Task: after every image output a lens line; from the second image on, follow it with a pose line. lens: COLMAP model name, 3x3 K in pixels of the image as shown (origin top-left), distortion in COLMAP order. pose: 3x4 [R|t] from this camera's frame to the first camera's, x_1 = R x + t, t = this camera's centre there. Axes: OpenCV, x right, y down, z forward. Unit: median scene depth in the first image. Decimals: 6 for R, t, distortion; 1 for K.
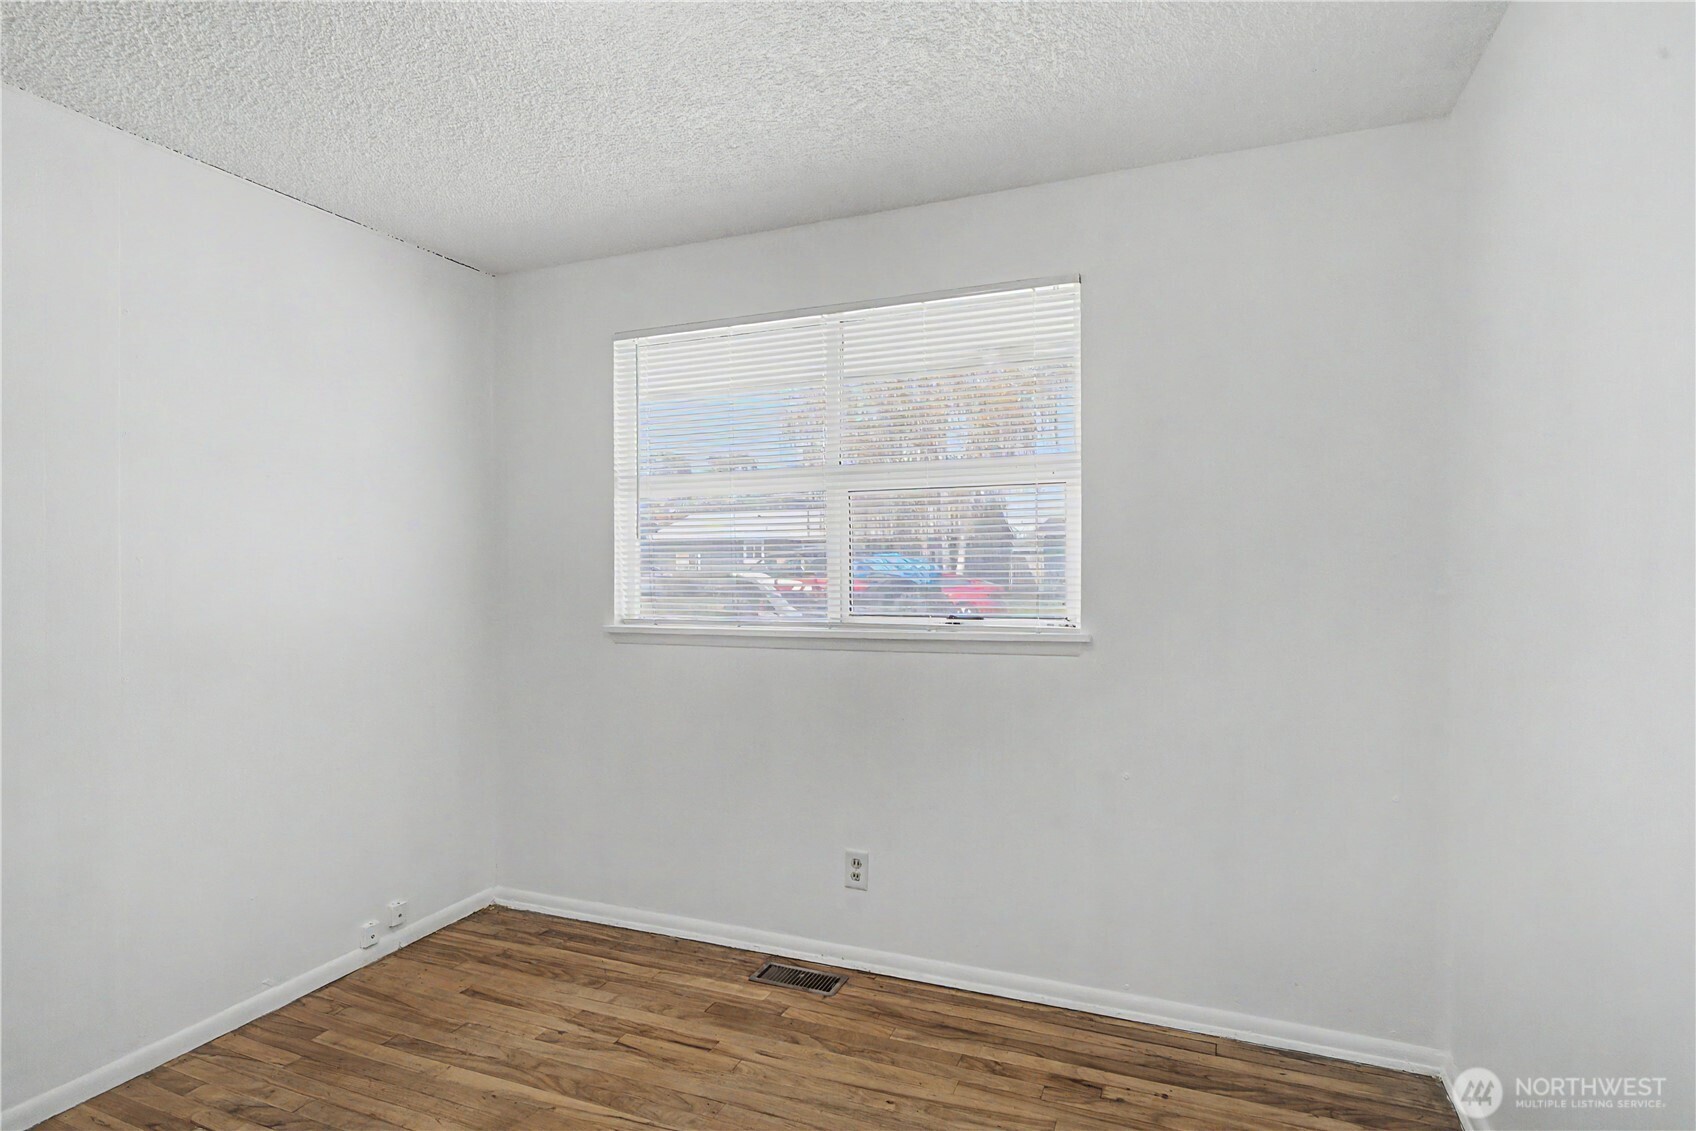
lens RADIAL K [[872.3, 0, 846.8], [0, 872.3, 578.3], [0, 0, 1]] dist [0.001443, 0.000241]
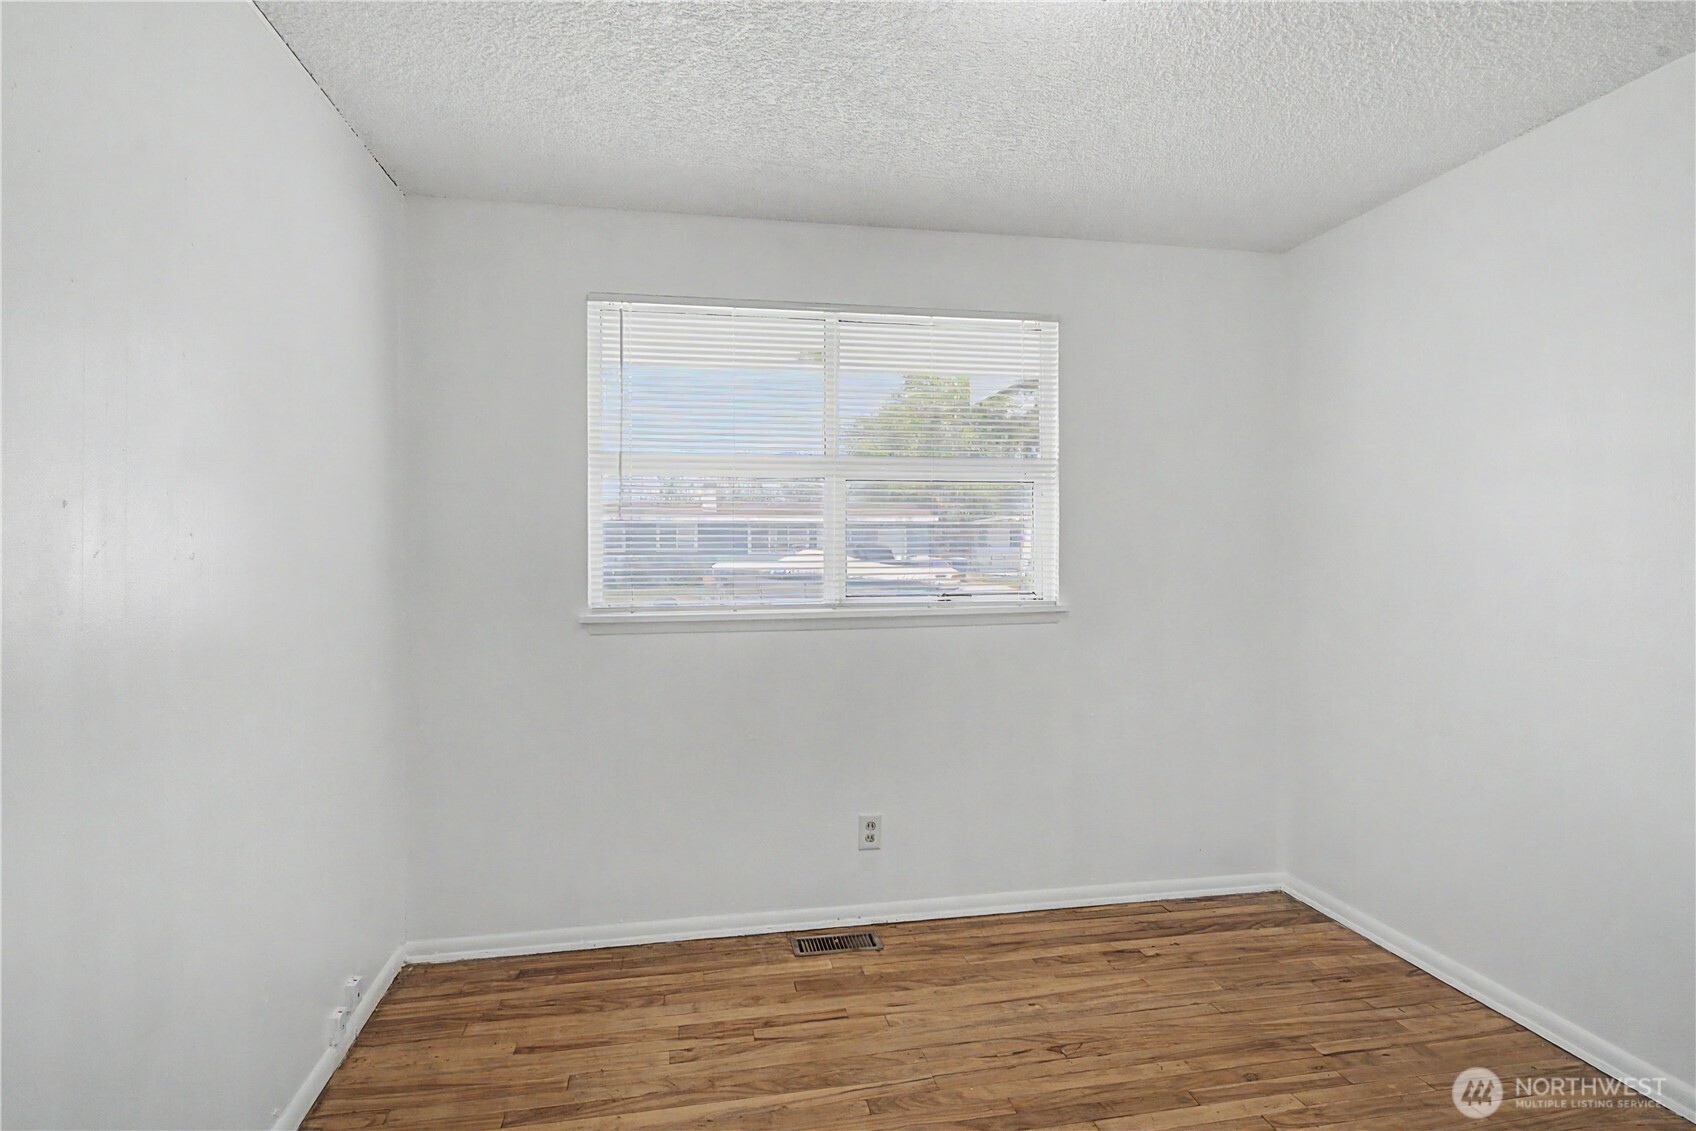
lens RADIAL K [[889.5, 0, 841.3], [0, 889.5, 553.7], [0, 0, 1]] dist [0.000783, 0.000729]
pose [[0.837975, -0.001563, 0.545706, -0.655134], [0.005710, 0.999966, -0.005904, -0.003549], [-0.545678, 0.008063, 0.837956, 0.100889]]
